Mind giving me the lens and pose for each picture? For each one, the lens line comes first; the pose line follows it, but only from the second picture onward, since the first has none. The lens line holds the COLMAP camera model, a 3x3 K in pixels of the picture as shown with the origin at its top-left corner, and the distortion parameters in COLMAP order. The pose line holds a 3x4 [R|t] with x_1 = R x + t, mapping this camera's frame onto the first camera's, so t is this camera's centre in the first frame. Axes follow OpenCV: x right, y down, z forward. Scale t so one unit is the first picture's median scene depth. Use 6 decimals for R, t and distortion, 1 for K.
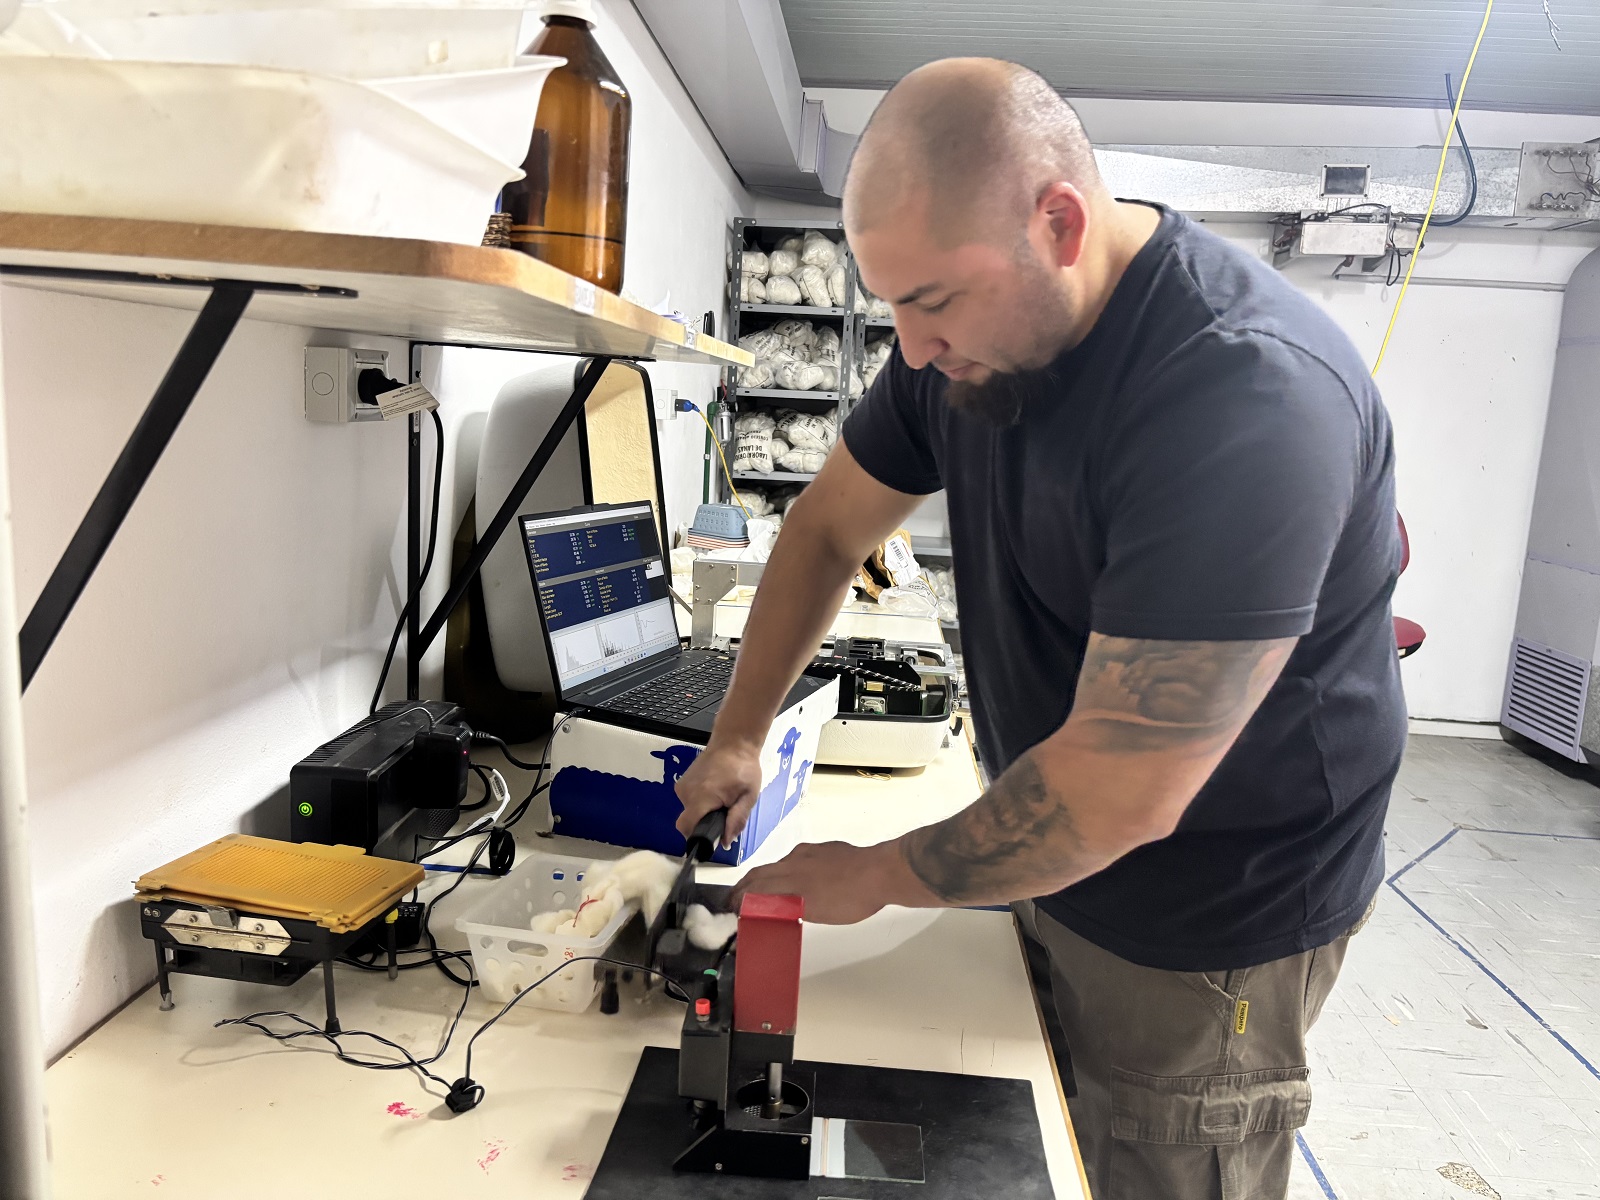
lens RADIAL K [[1200.8, 0, 800.0], [0, 1200.8, 600.0], [0, 0, 1]] dist [0.166431, -0.425686]
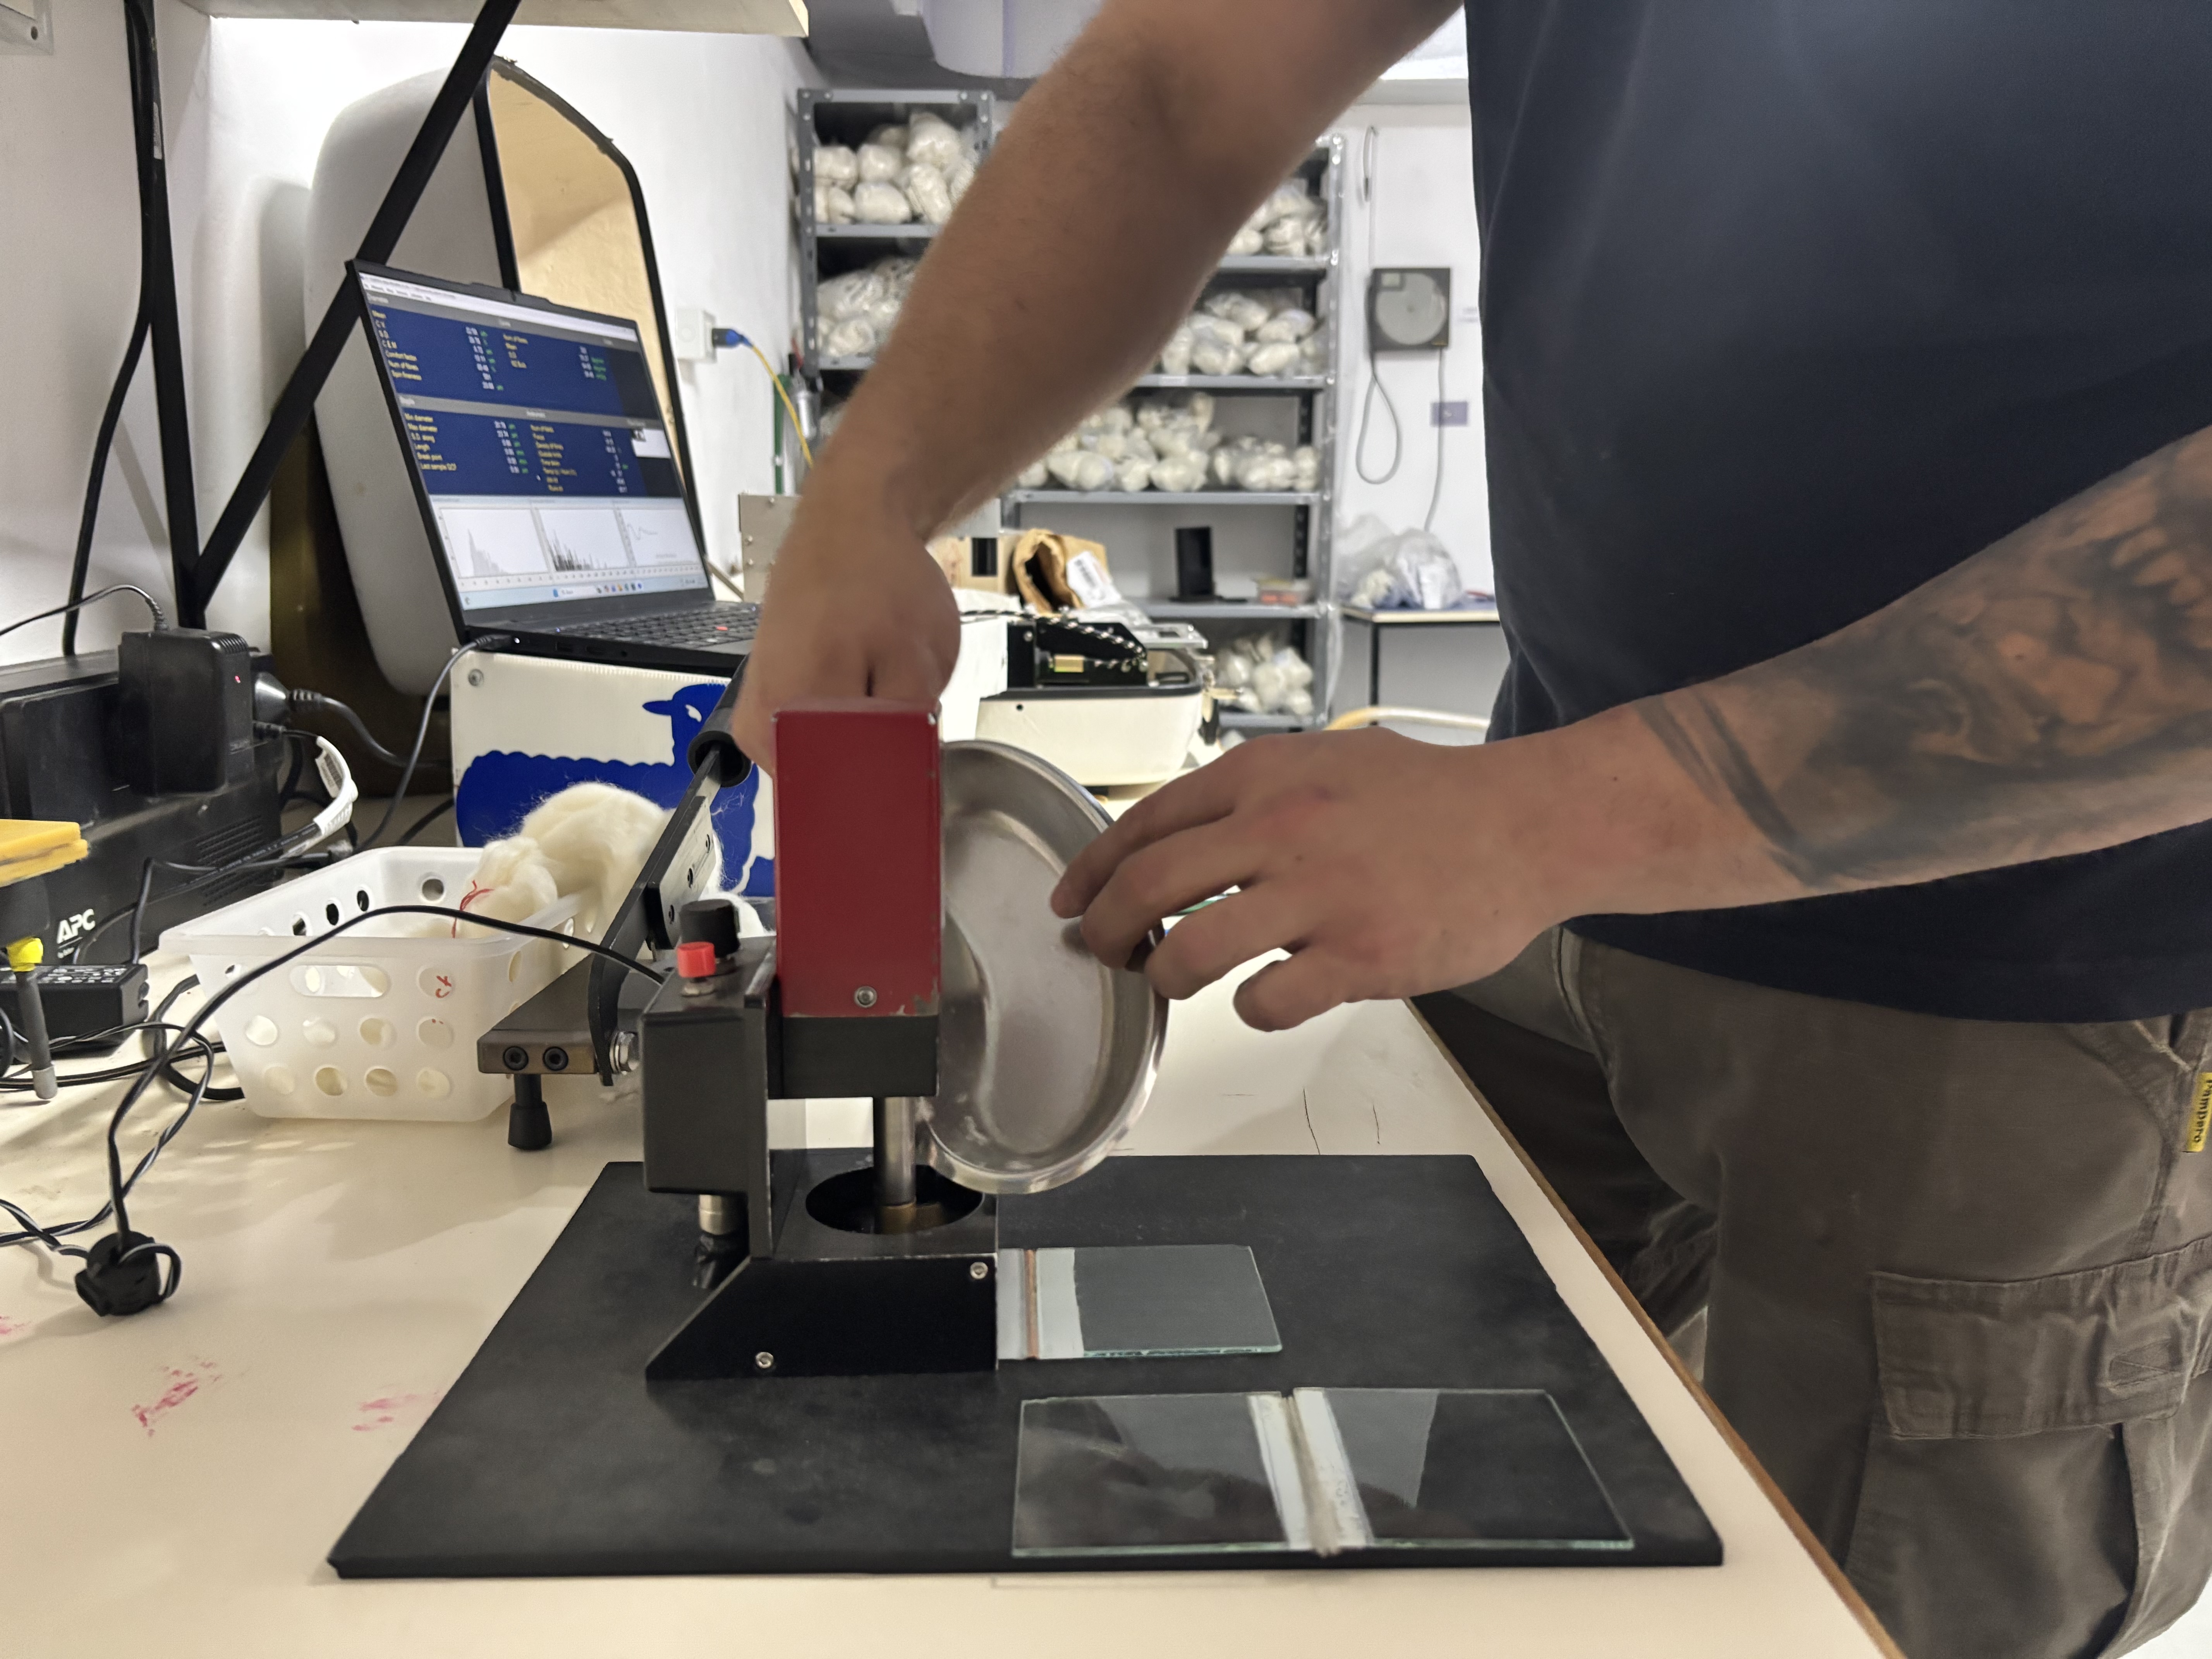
lens RADIAL K [[1679.4, 0, 1106.0], [0, 1679.4, 829.5], [0, 0, 1]] dist [0.008269, -0.007056]
pose [[0.993598, -0.066593, 0.091260, 0.002148], [0.064343, 0.997552, 0.027376, 0.141763], [-0.092860, -0.021329, 0.995451, 0.224366]]
